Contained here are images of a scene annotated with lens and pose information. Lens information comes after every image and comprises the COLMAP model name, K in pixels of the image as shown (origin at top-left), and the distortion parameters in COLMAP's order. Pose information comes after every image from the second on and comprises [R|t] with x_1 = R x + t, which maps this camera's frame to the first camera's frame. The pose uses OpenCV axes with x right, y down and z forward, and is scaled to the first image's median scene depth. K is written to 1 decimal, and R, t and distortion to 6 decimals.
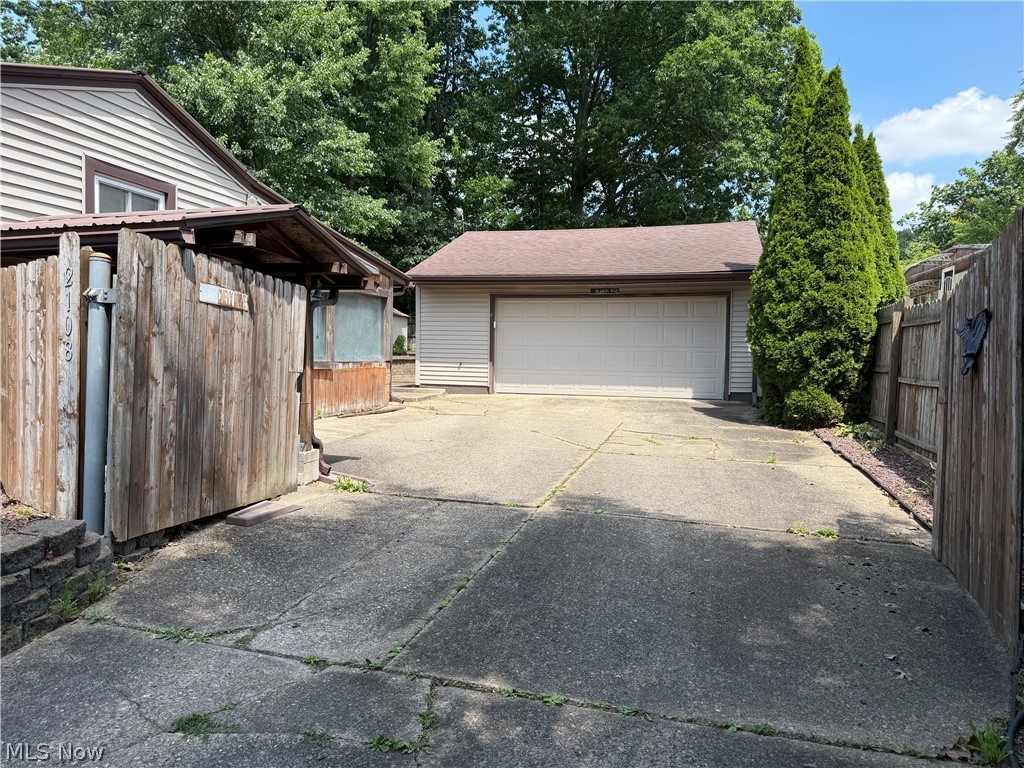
lens RADIAL K [[760.5, 0, 514.0], [0, 760.5, 367.5], [0, 0, 1]] dist [0.121982, -0.143363]
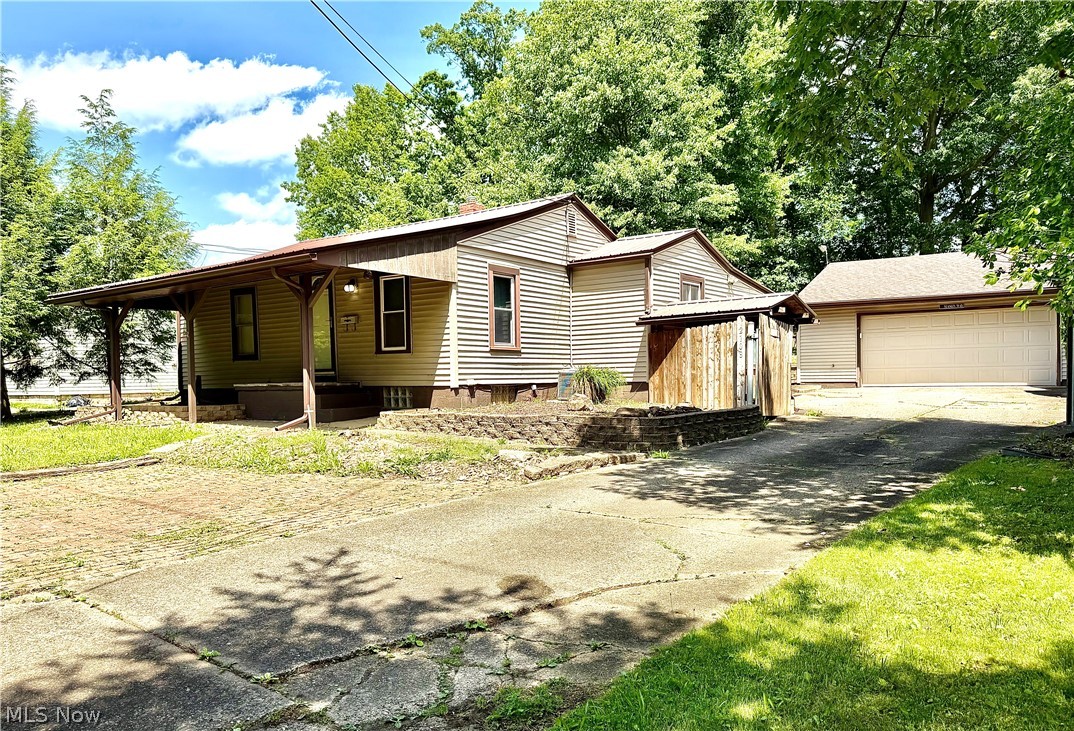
lens RADIAL K [[813.8, 0, 532.9], [0, 813.8, 411.9], [0, 0, 1]] dist [0.059574, -0.005710]
pose [[0.933074, -0.019531, -0.359155, -0.058640], [0.030751, 0.999200, 0.025553, 0.032173], [0.358369, -0.034887, 0.932928, -0.761588]]
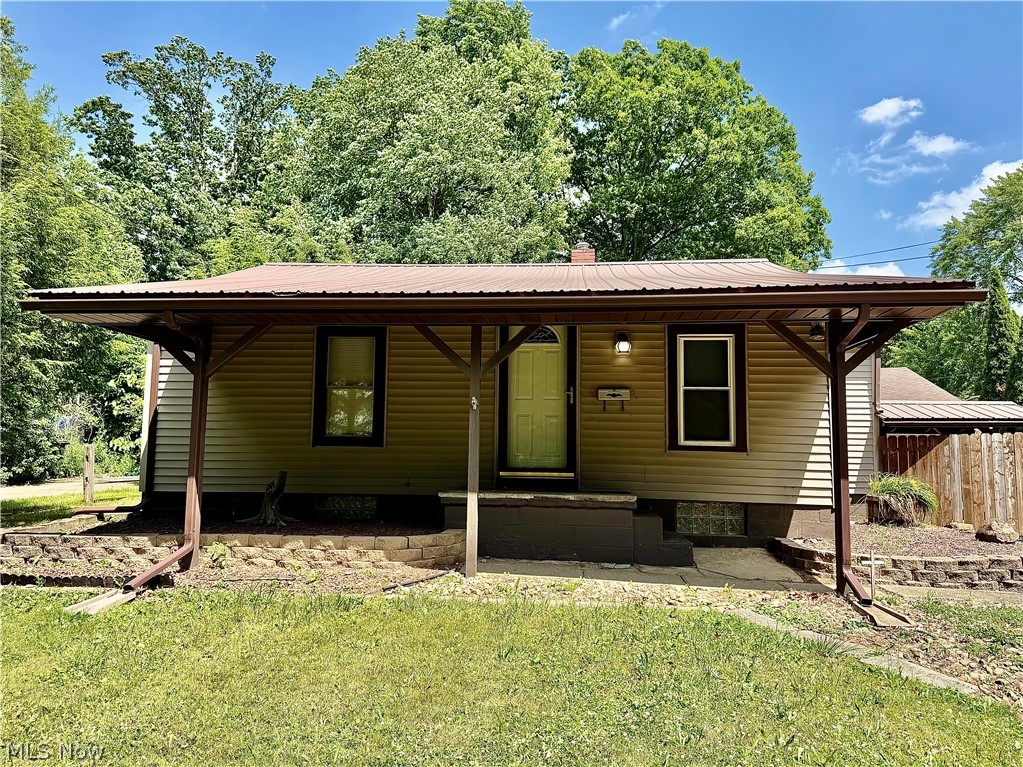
lens RADIAL K [[753.2, 0, 511.5], [0, 753.2, 383.5], [0, 0, 1]] dist [0.111243, -0.174466]
pose [[0.983705, 0.017118, 0.178971, -0.955212], [0.001404, 0.994695, -0.102860, -0.016585], [-0.179782, 0.101435, 0.978463, -0.421480]]
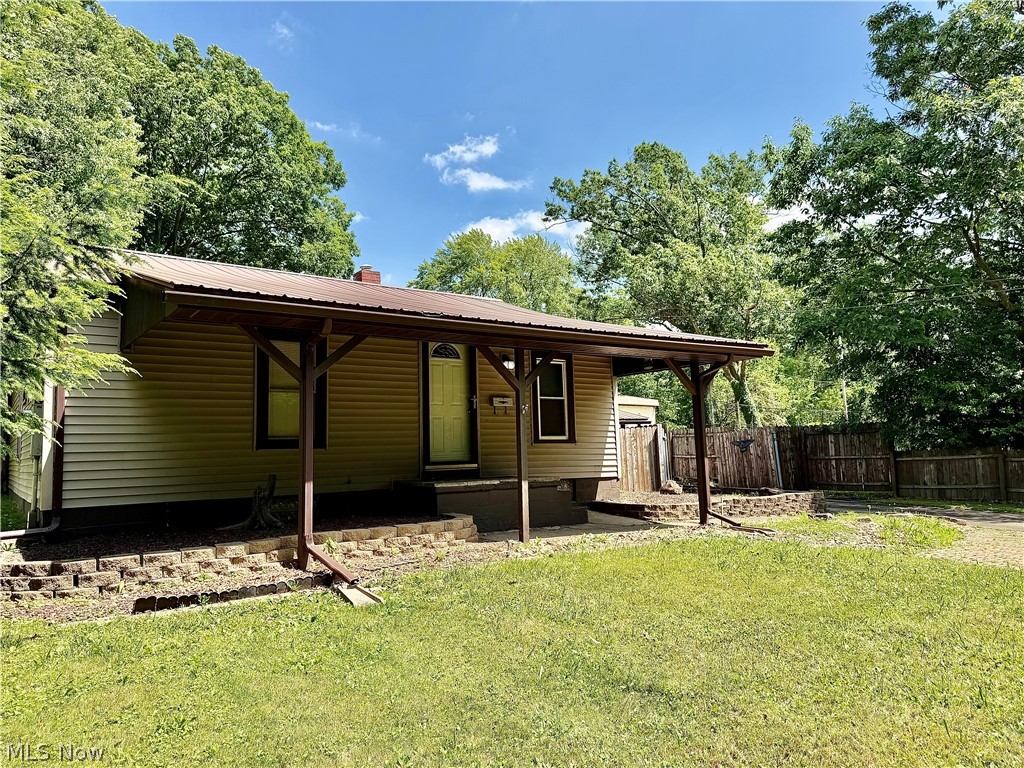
lens RADIAL K [[724.5, 0, 512.0], [0, 724.5, 384.0], [0, 0, 1]] dist [0.098137, -0.142013]
pose [[0.614521, 0.043072, 0.787724, -1.419644], [0.042904, 0.995206, -0.087888, -0.022607], [-0.787733, 0.087806, 0.609727, -0.291326]]
